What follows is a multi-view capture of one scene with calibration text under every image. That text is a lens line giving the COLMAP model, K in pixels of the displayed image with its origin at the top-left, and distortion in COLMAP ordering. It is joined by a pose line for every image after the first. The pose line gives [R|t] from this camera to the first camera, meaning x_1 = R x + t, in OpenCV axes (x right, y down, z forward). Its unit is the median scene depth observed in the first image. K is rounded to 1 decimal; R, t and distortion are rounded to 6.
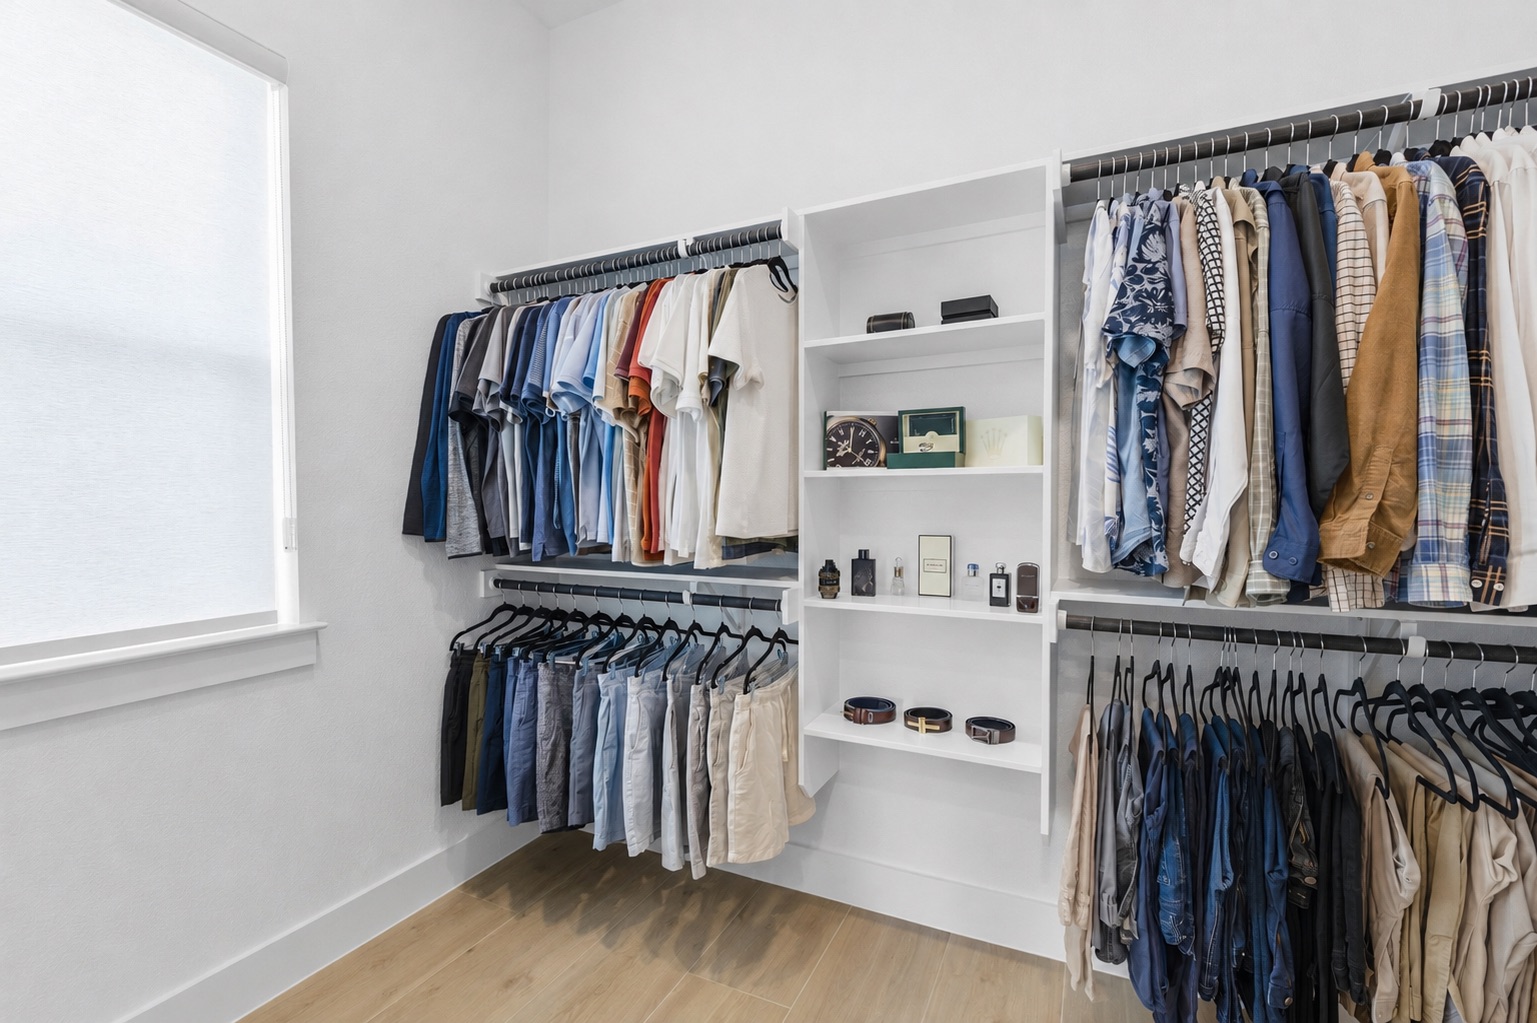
lens RADIAL K [[682.0, 0, 761.8], [0, 682.0, 511.9], [0, 0, 1]] dist [0.004731, 0.000264]
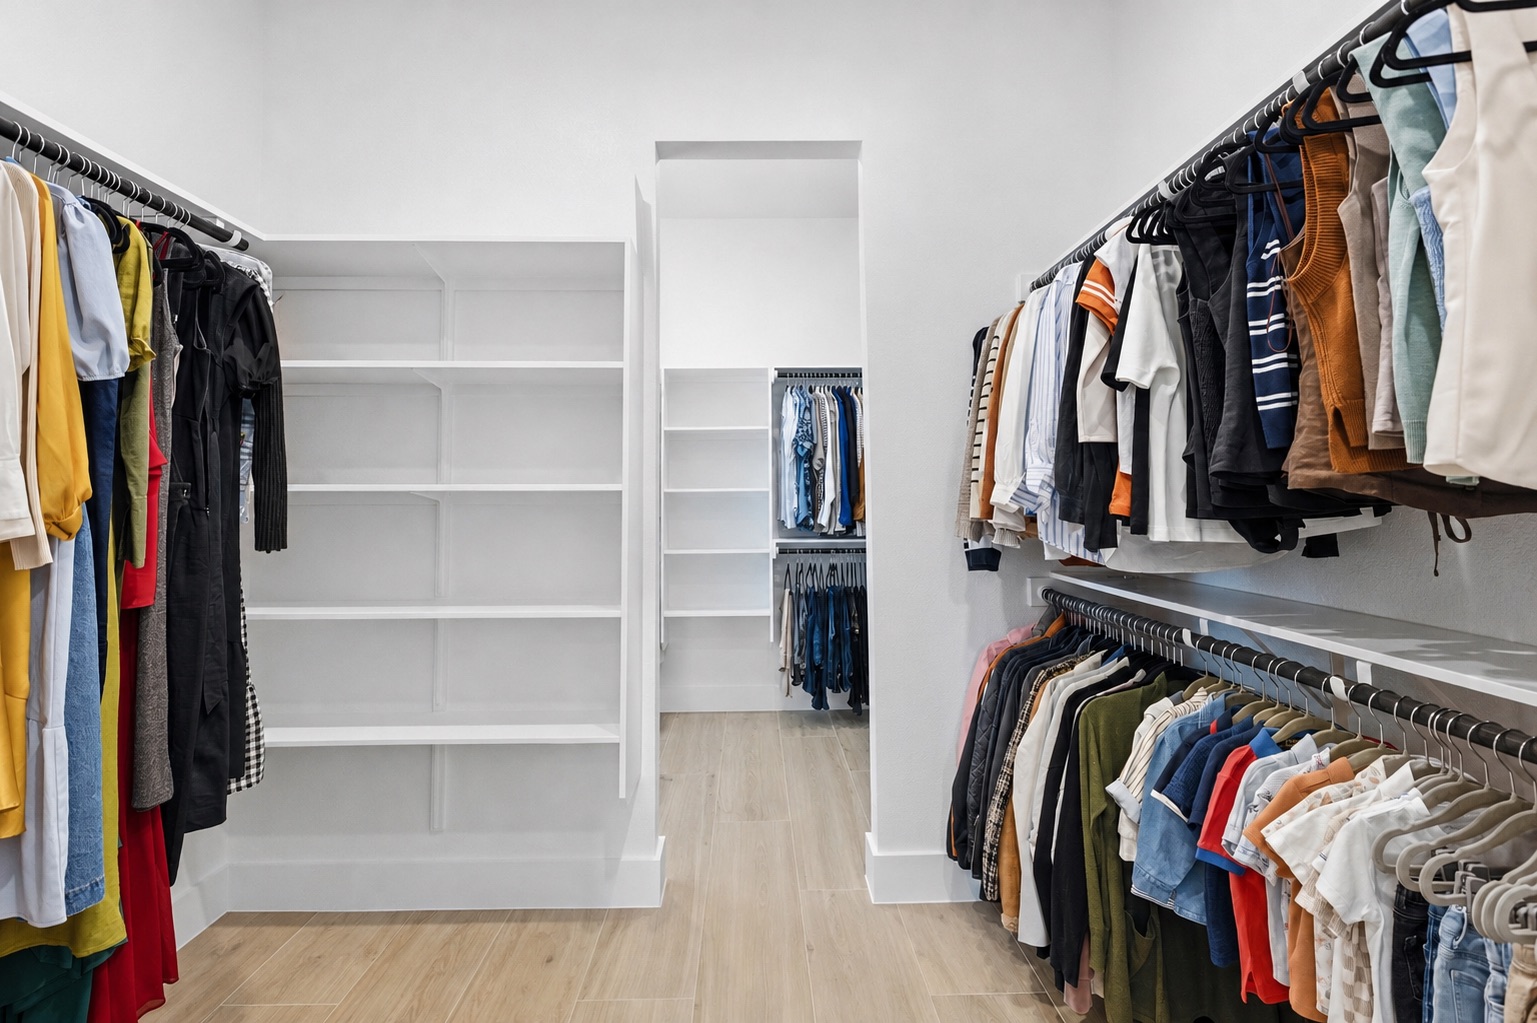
lens RADIAL K [[682.0, 0, 770.5], [0, 682.0, 503.3], [0, 0, 1]] dist [0.004731, 0.000264]
pose [[0.887735, -0.016888, 0.460044, -0.852368], [0.020164, 0.999794, -0.002207, -0.008305], [-0.459912, 0.011236, 0.887893, -1.410620]]
